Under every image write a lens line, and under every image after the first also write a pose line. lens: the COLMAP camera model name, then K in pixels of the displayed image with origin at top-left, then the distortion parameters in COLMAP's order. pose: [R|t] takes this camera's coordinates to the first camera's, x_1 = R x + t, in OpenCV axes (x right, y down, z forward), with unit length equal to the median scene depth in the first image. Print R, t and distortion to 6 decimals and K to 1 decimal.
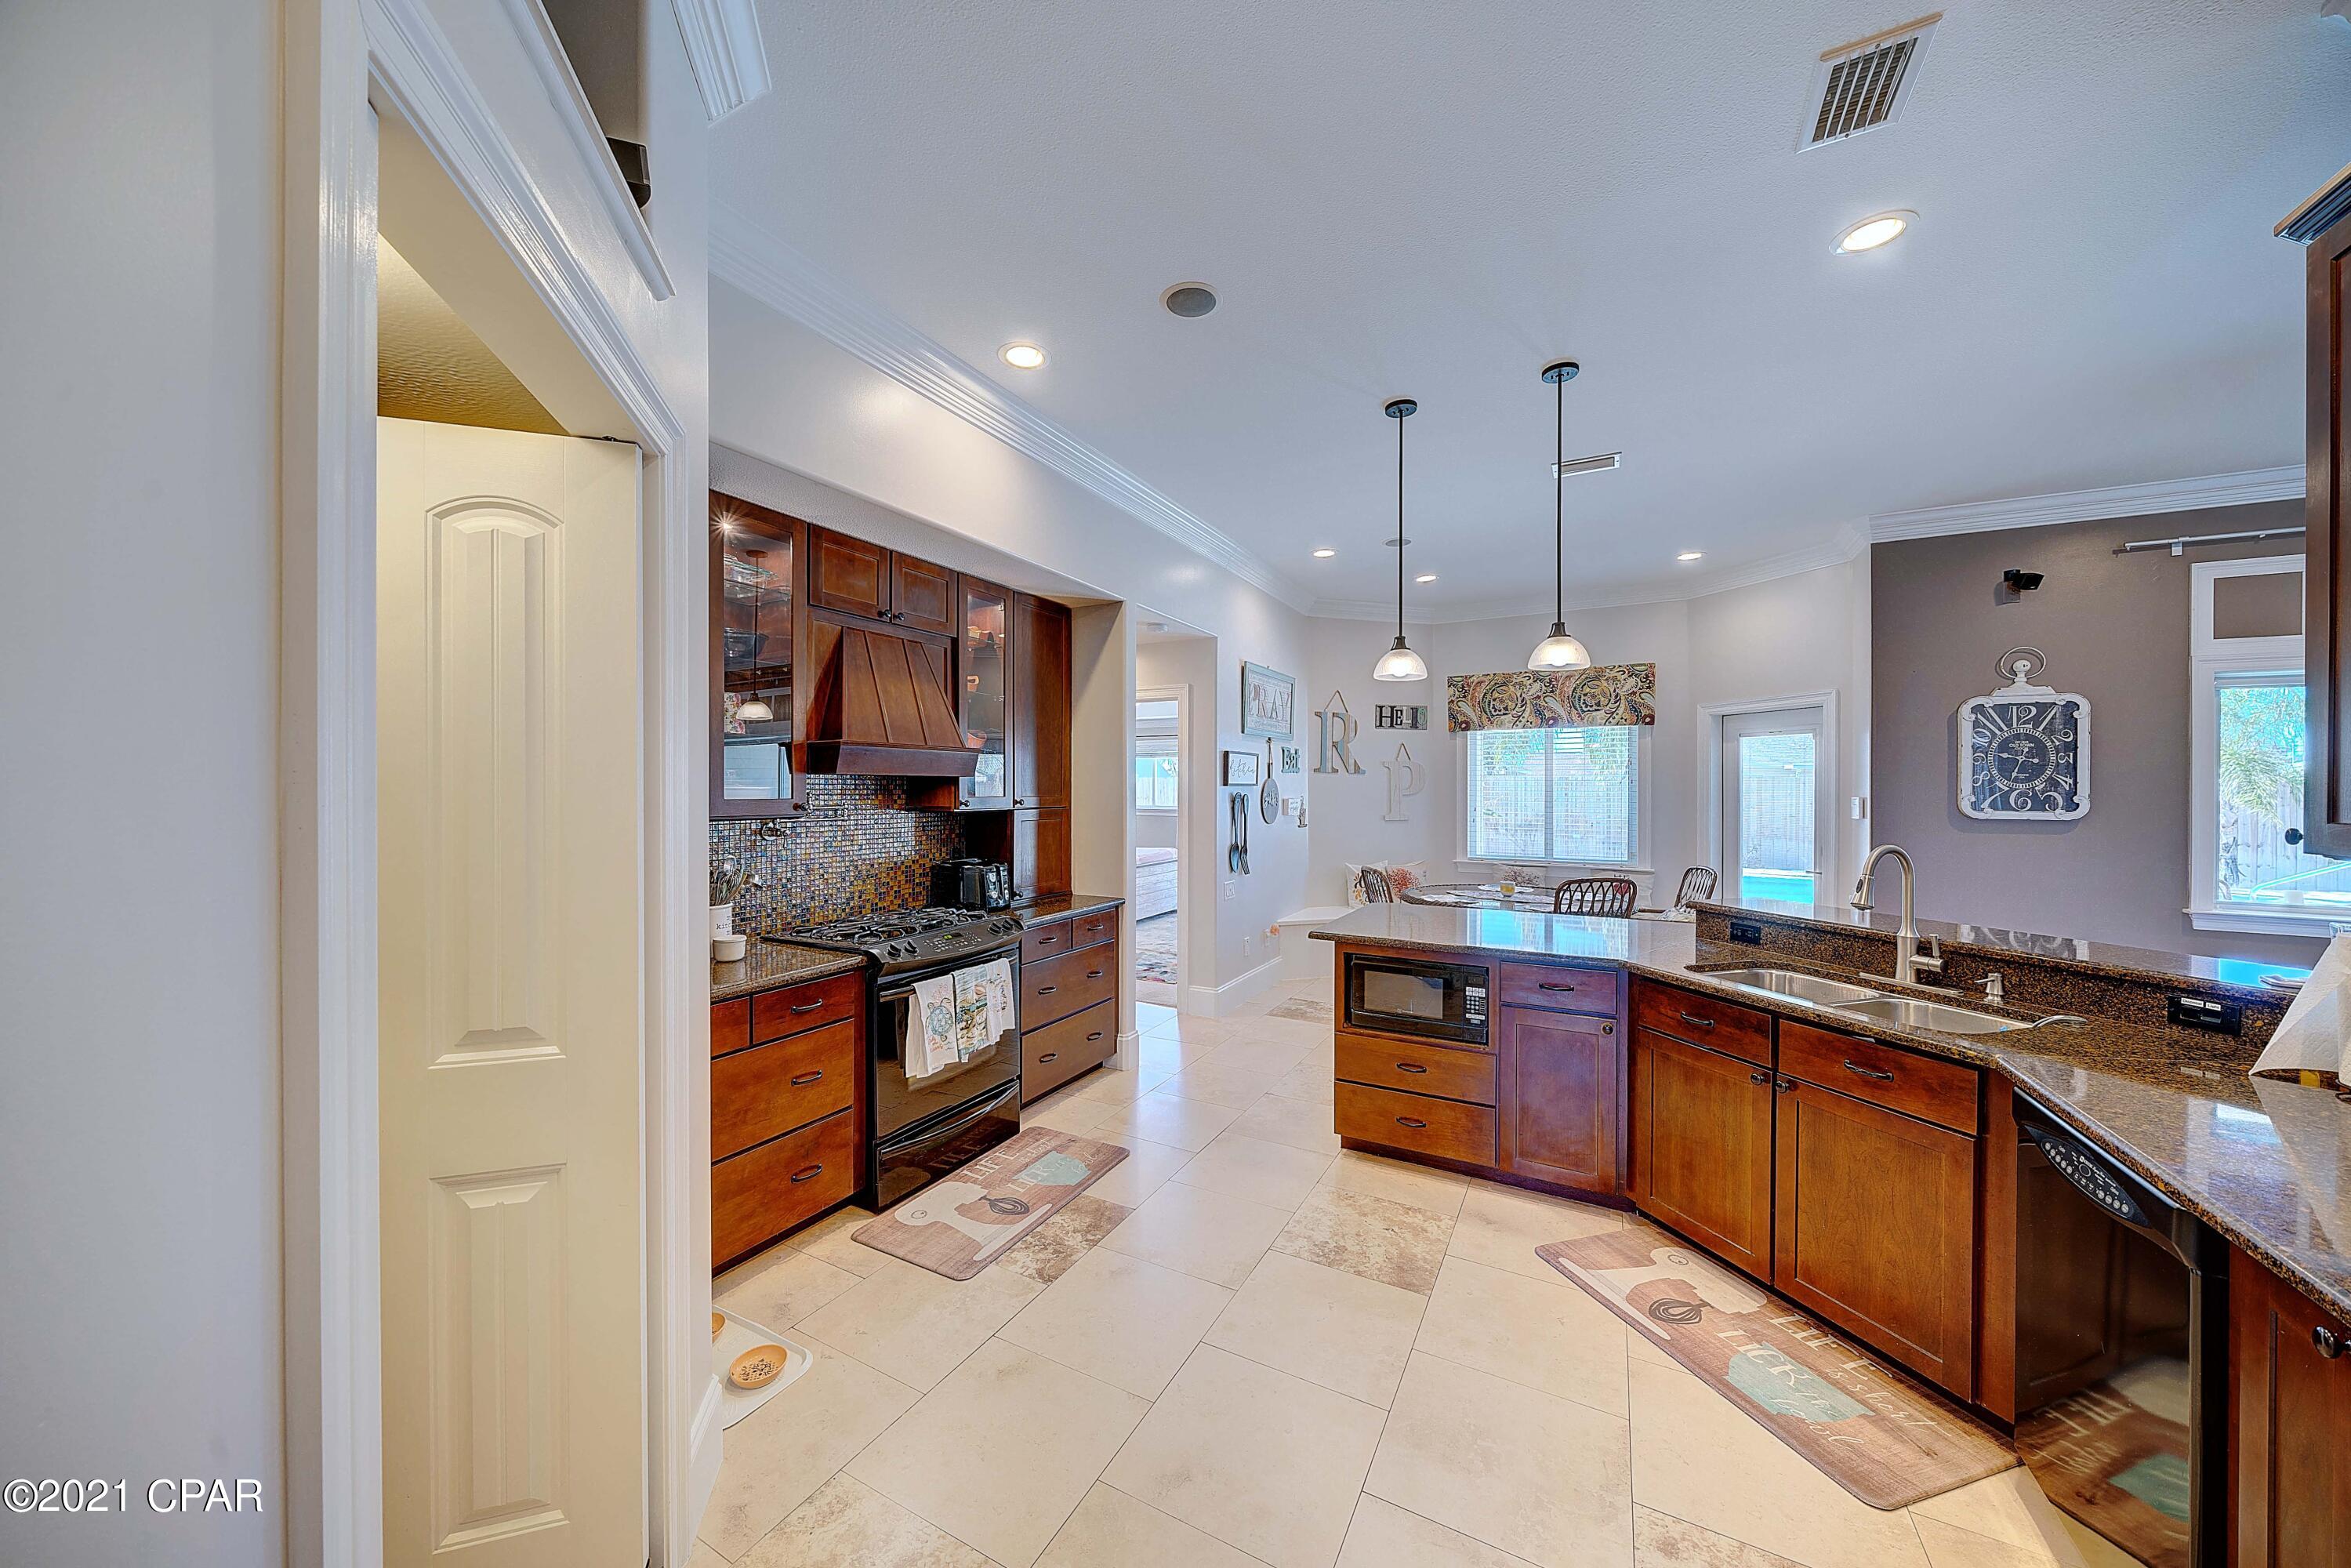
lens RADIAL K [[822.8, 0, 1161.7], [0, 822.8, 791.6], [0, 0, 1]] dist [-0.006654, 0.000875]
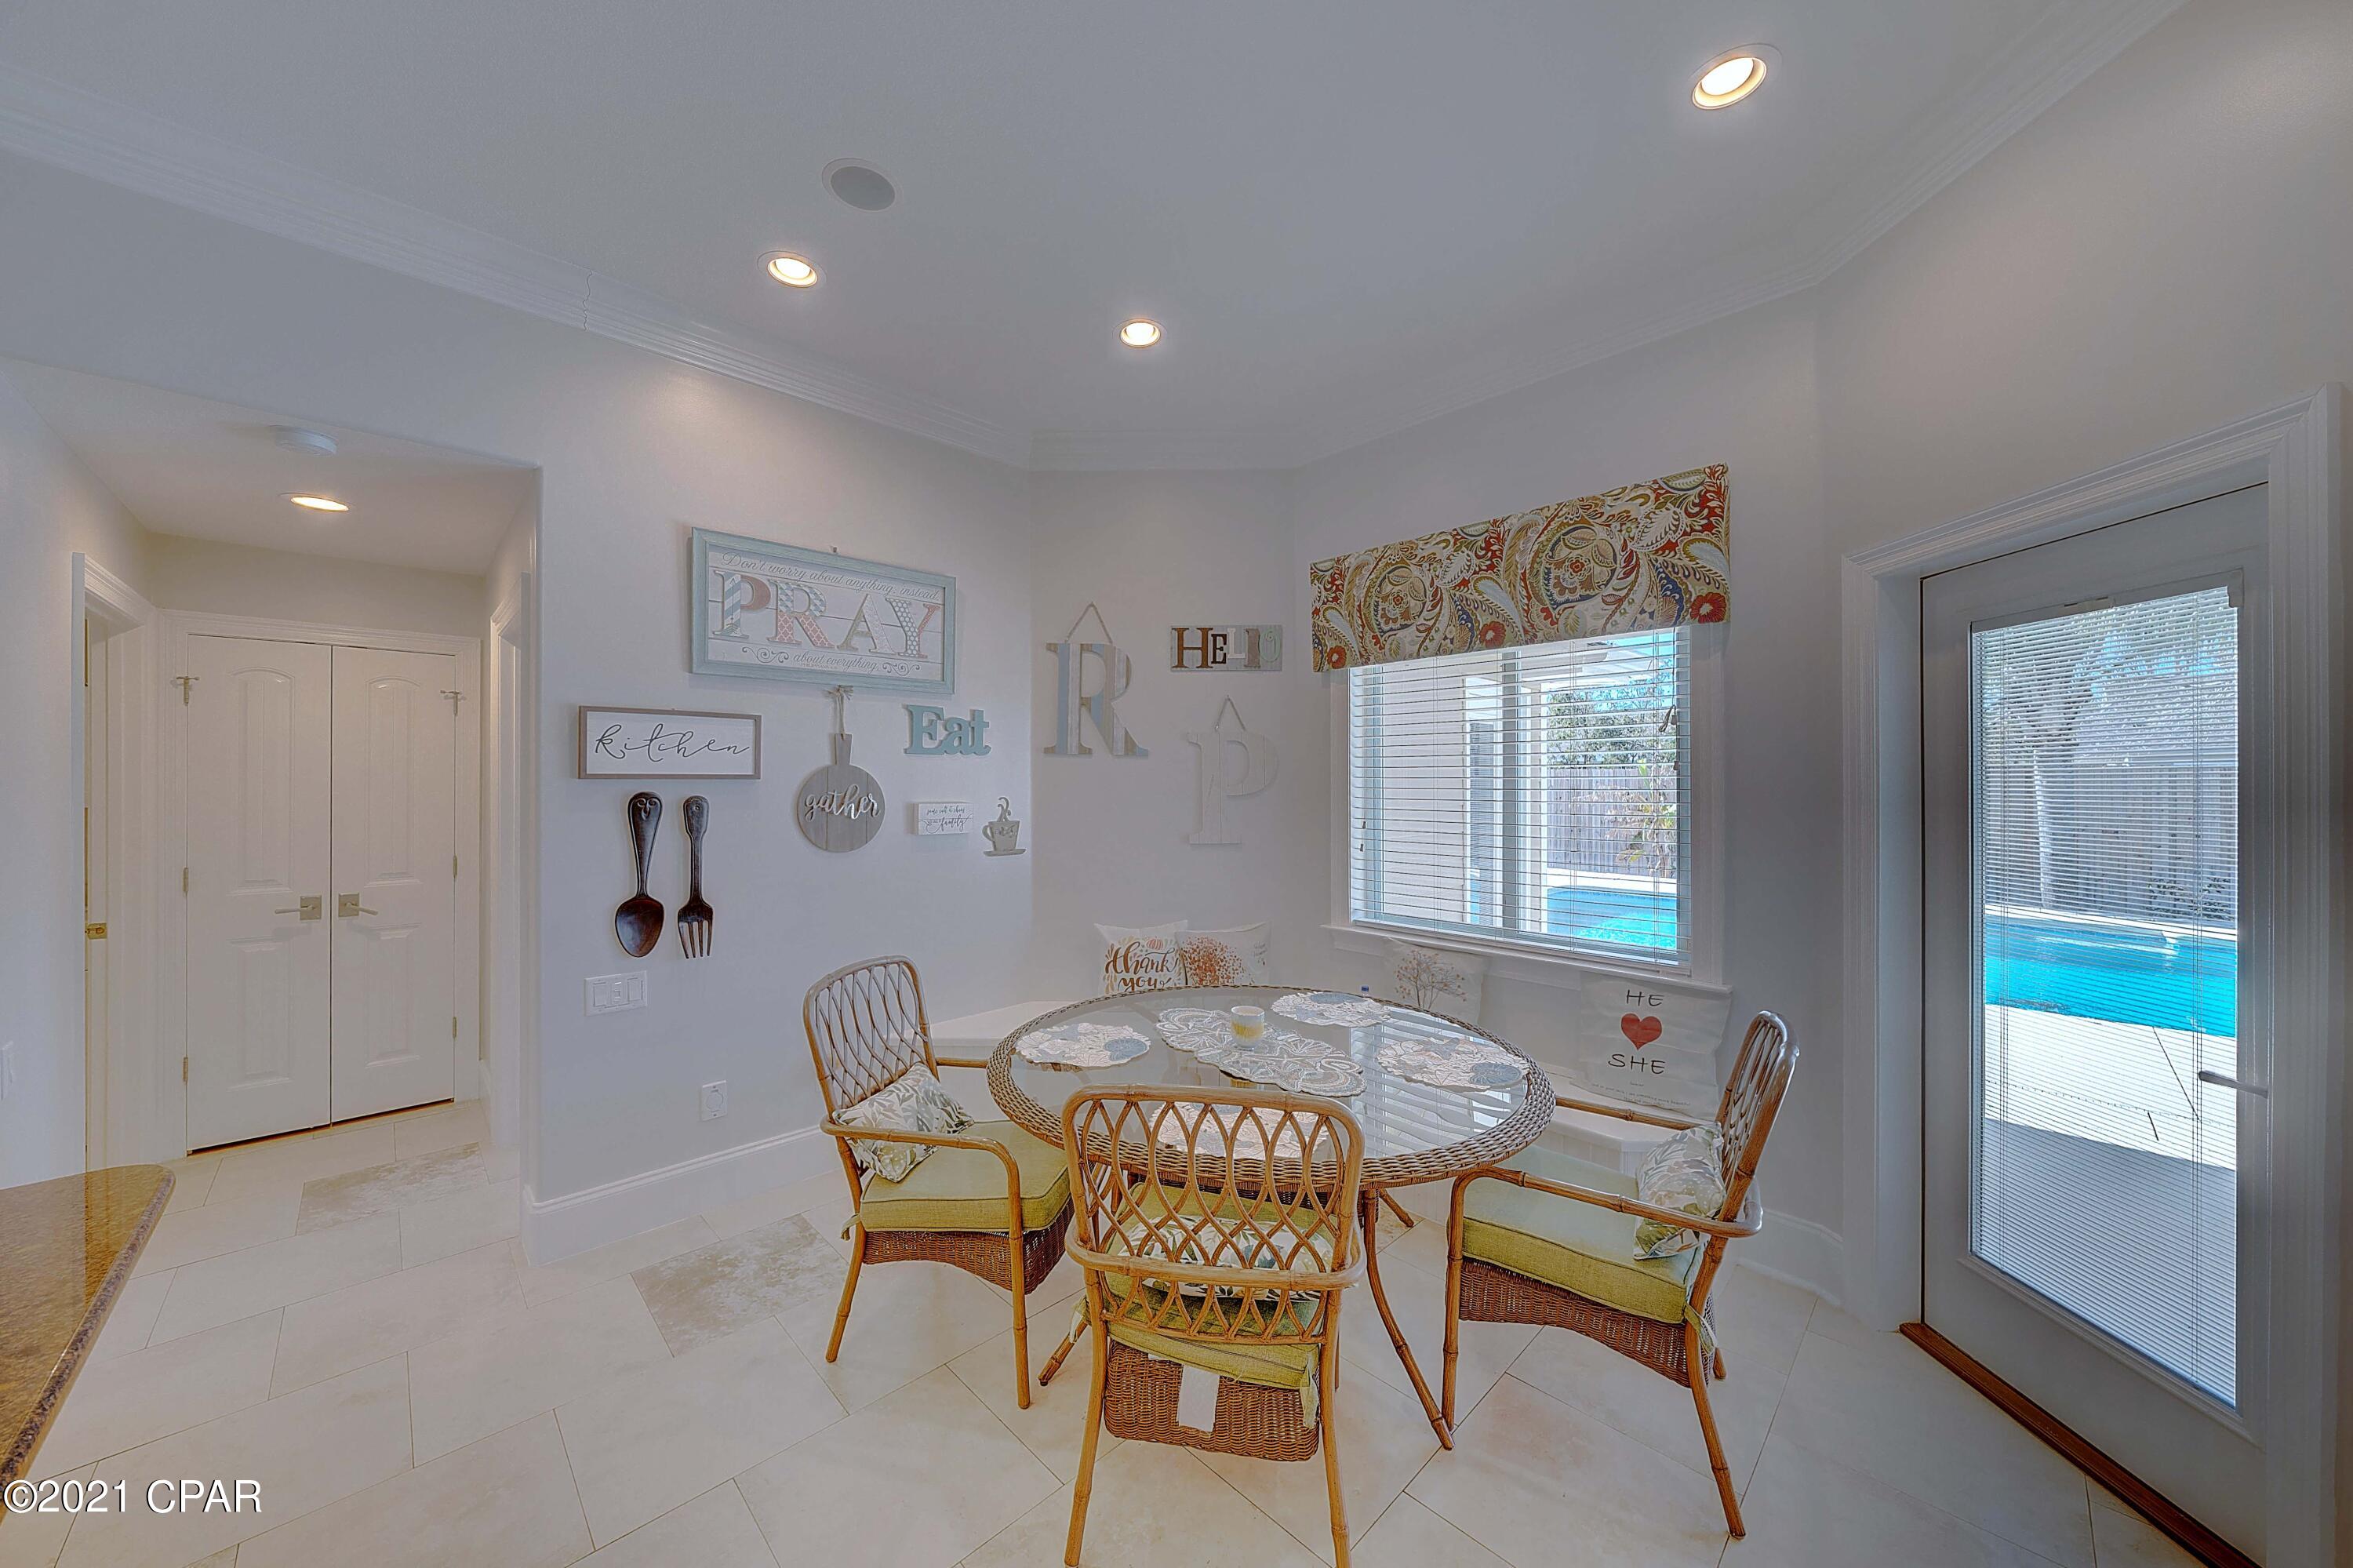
lens RADIAL K [[823.5, 0, 1170.3], [0, 823.5, 787.0], [0, 0, 1]] dist [-0.006654, 0.000875]
pose [[0.955681, -0.001397, -0.294402, 0.459803], [0.000048, 0.999989, -0.004590, 0.000638], [0.294405, 0.004373, 0.955671, 0.542440]]
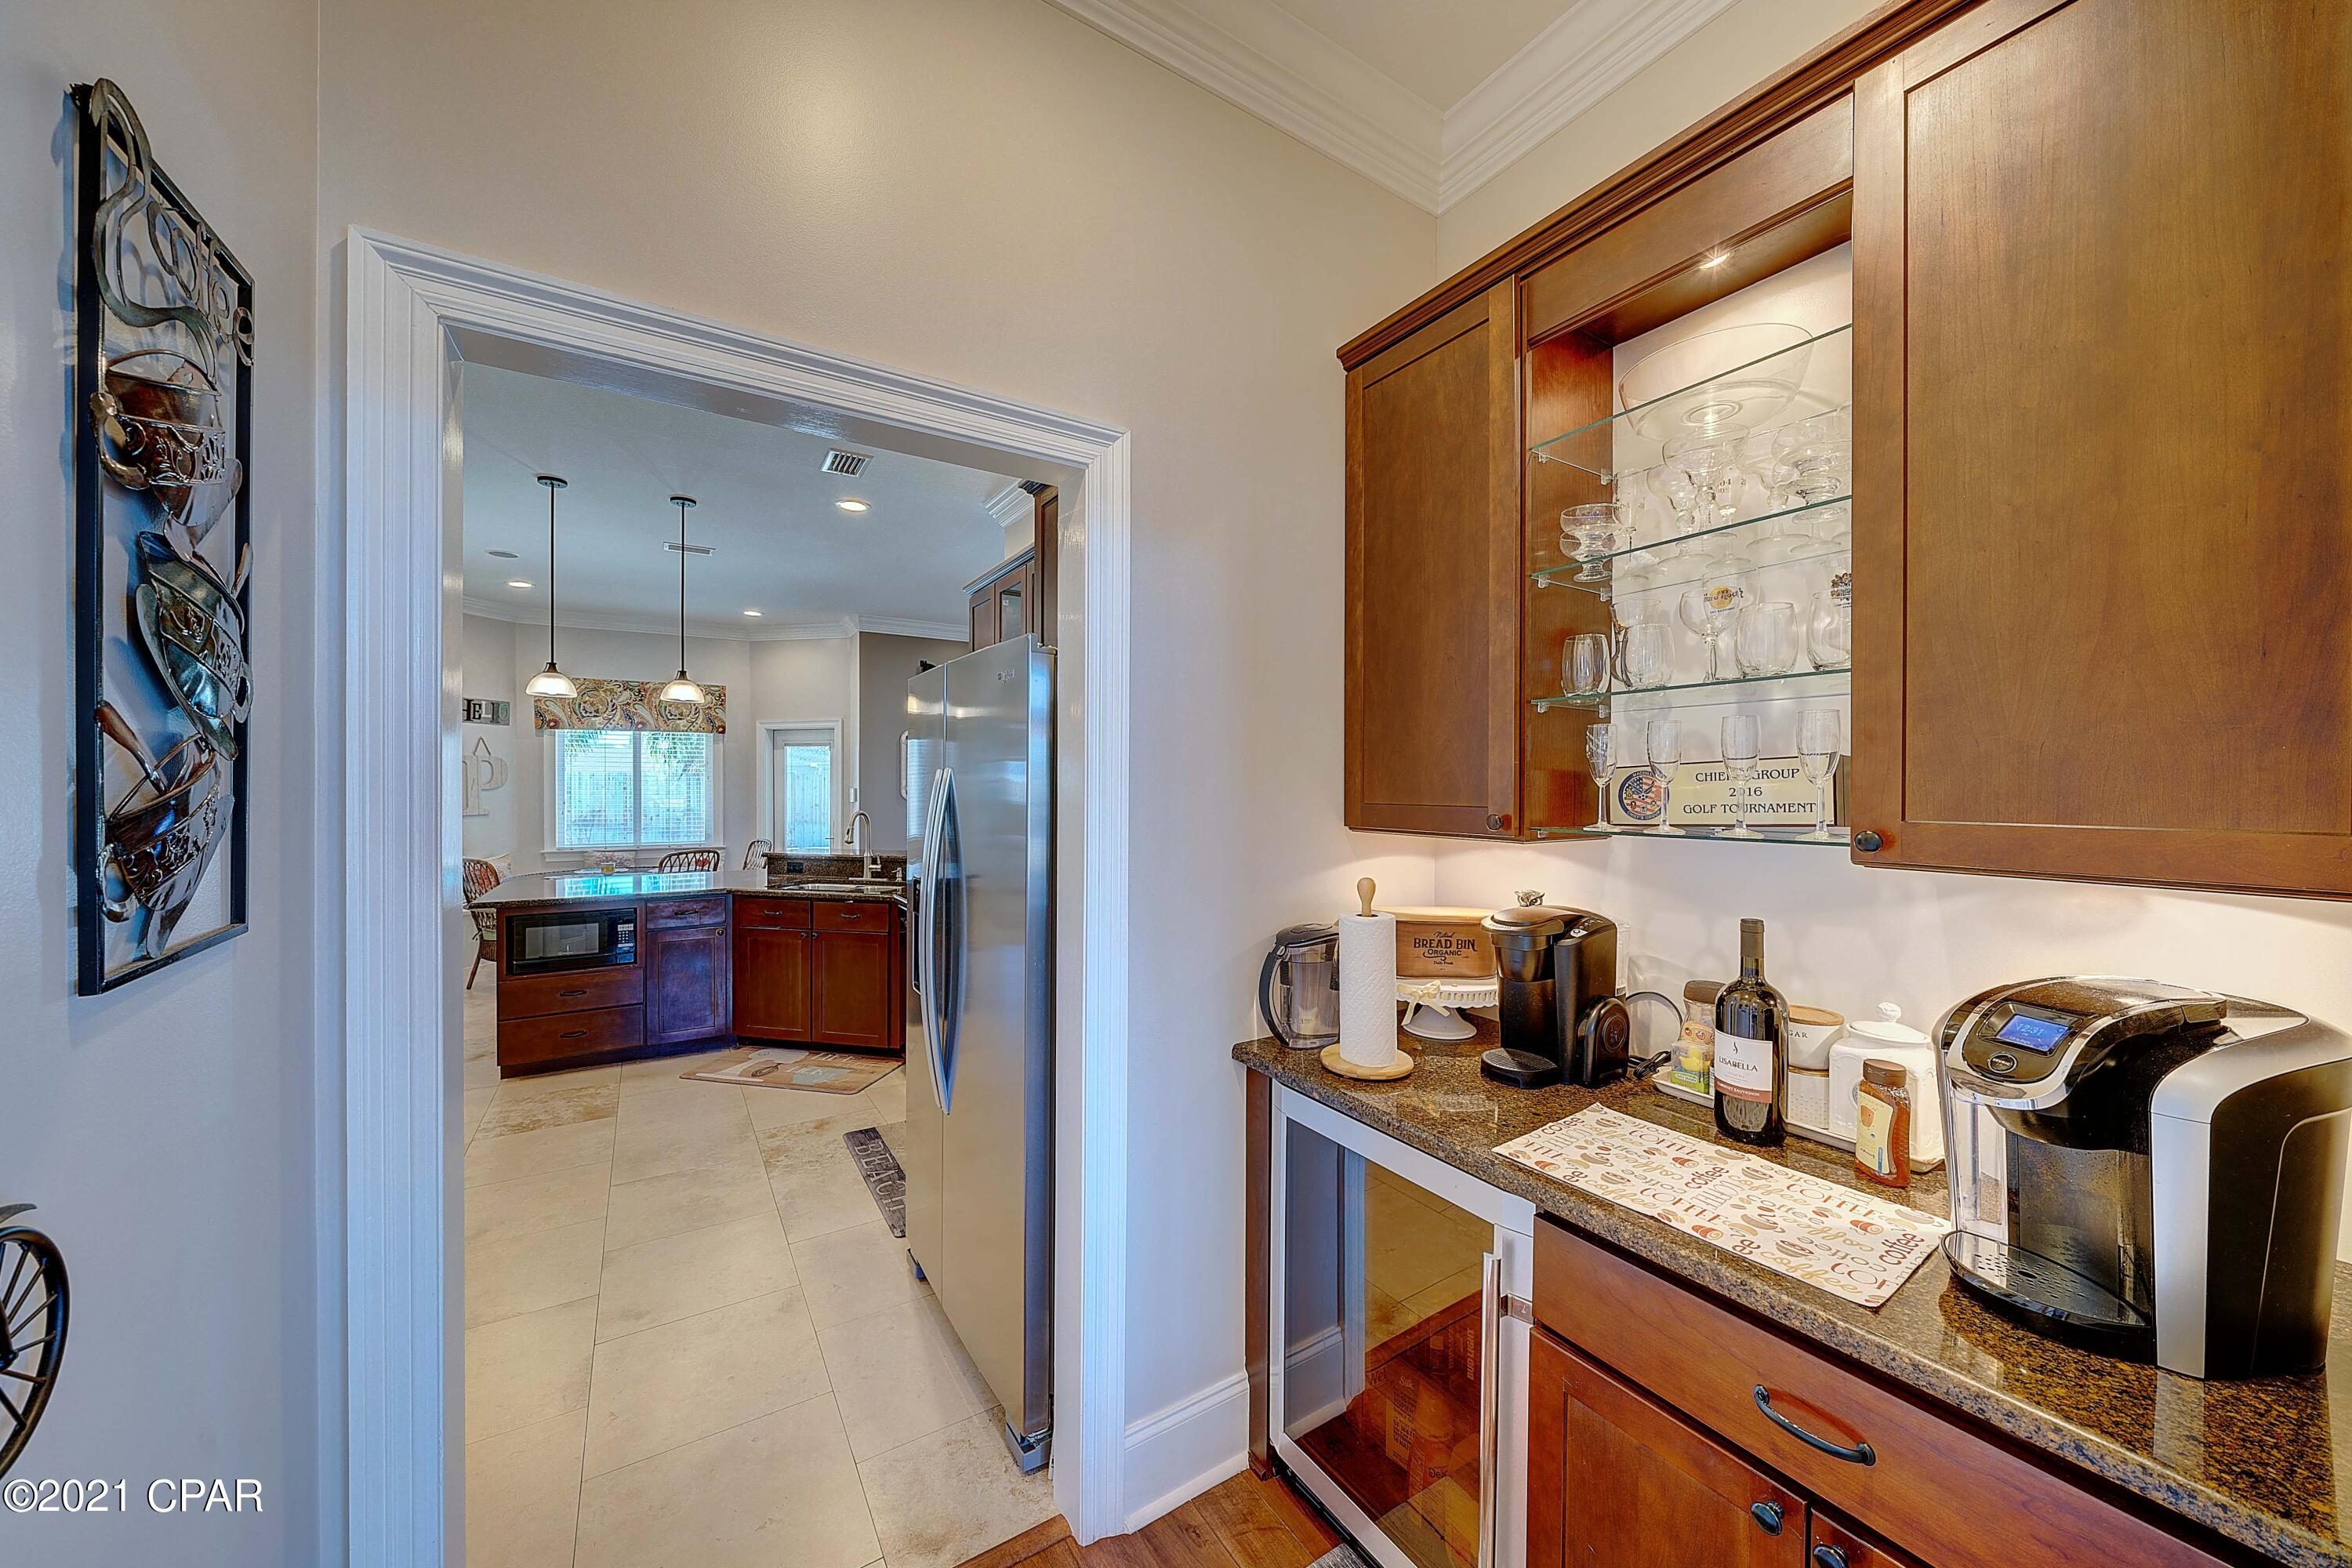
lens RADIAL K [[823.1, 0, 1160.0], [0, 823.1, 786.8], [0, 0, 1]] dist [-0.006654, 0.000875]
pose [[0.496005, -0.002793, 0.868315, -0.180997], [0.002919, 0.999995, 0.001549, 0.002128], [-0.868315, 0.001766, 0.496010, -0.231908]]
